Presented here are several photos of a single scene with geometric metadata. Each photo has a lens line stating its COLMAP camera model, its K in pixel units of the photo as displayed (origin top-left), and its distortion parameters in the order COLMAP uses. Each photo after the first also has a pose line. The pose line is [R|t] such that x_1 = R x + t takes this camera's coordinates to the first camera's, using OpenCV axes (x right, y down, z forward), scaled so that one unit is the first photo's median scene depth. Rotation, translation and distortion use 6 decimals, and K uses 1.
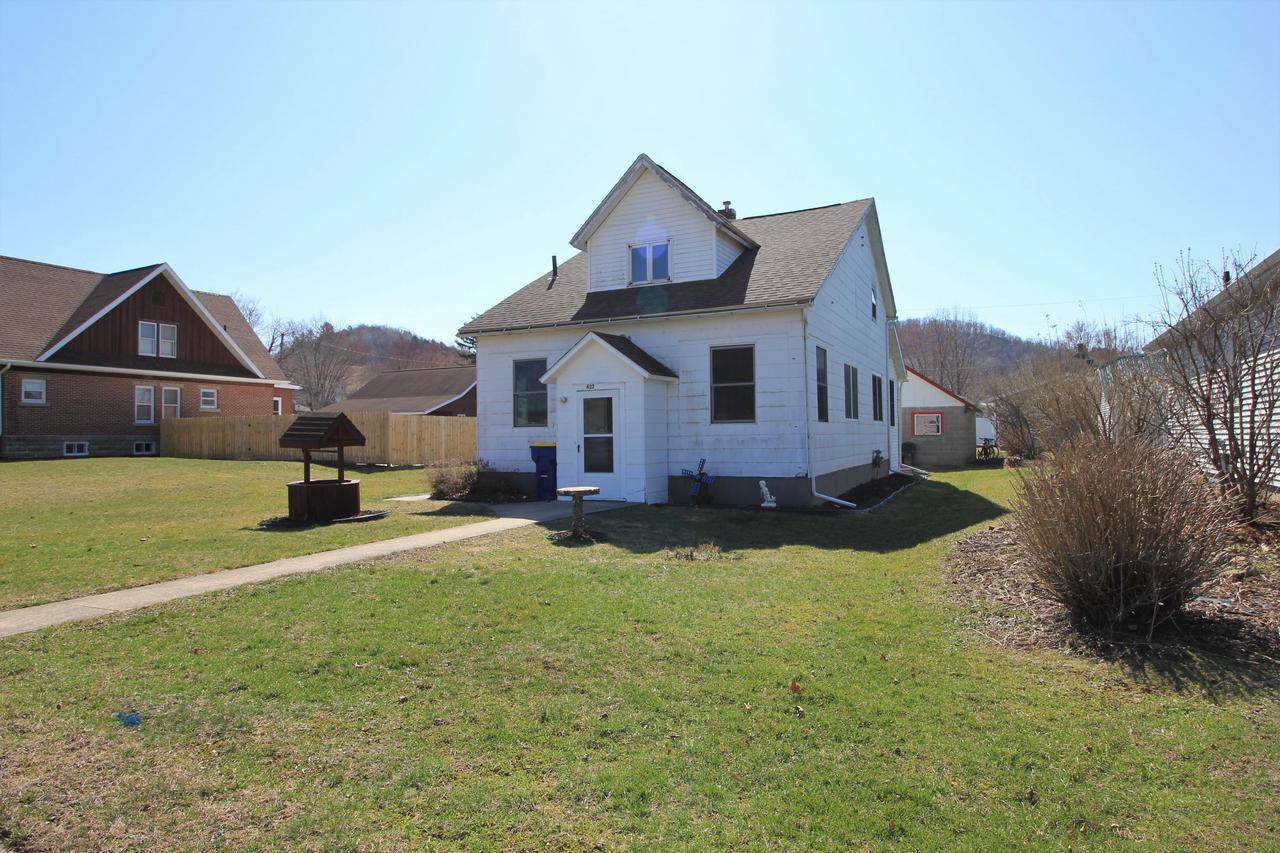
lens RADIAL K [[696.8, 0, 640.0], [0, 696.8, 426.5], [0, 0, 1]] dist [0.000262, 0.000054]
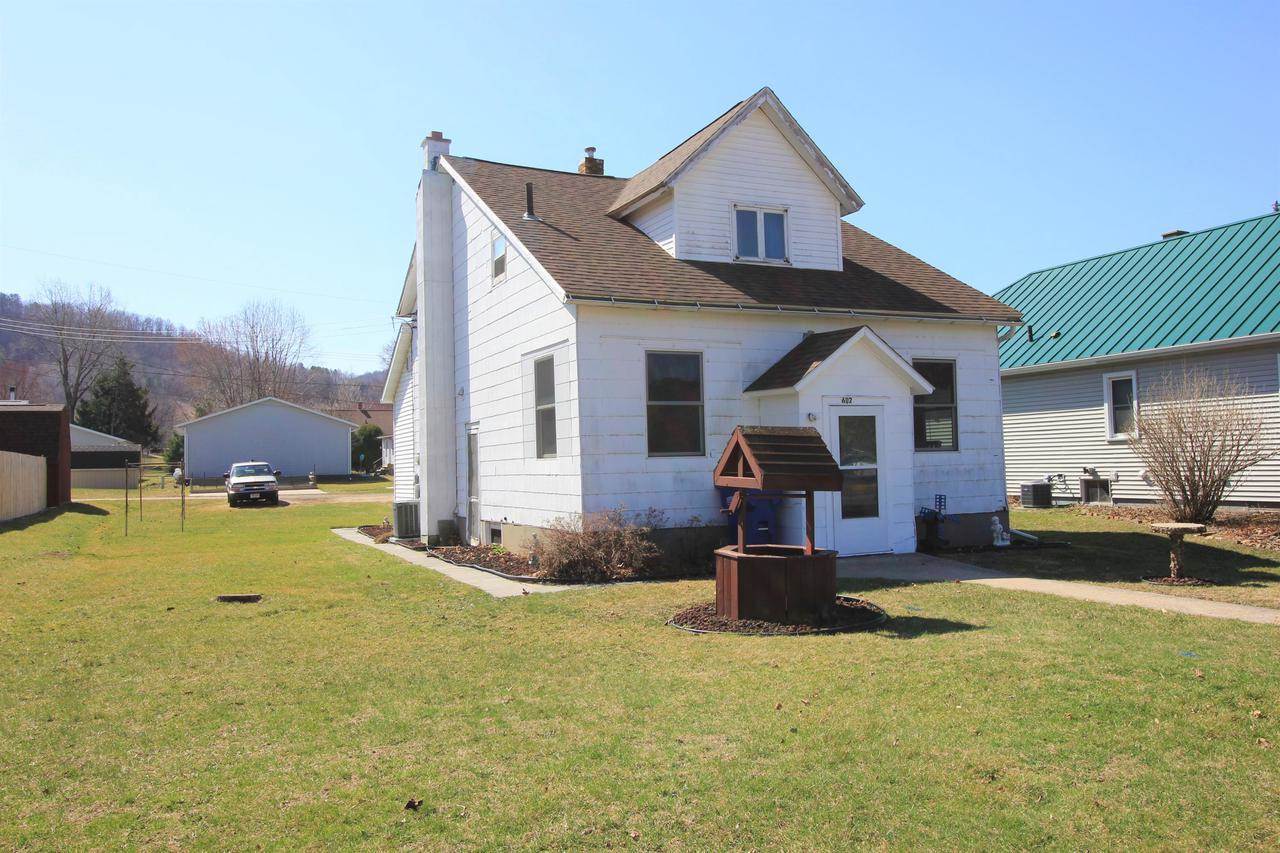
lens RADIAL K [[990.5, 0, 640.0], [0, 990.5, 426.5], [0, 0, 1]] dist [0.002444, 0.003317]
pose [[0.634702, 0.024690, 0.772363, -0.876876], [0.009585, 0.999161, -0.039816, 0.007896], [-0.772698, 0.032674, 0.633932, 0.448242]]
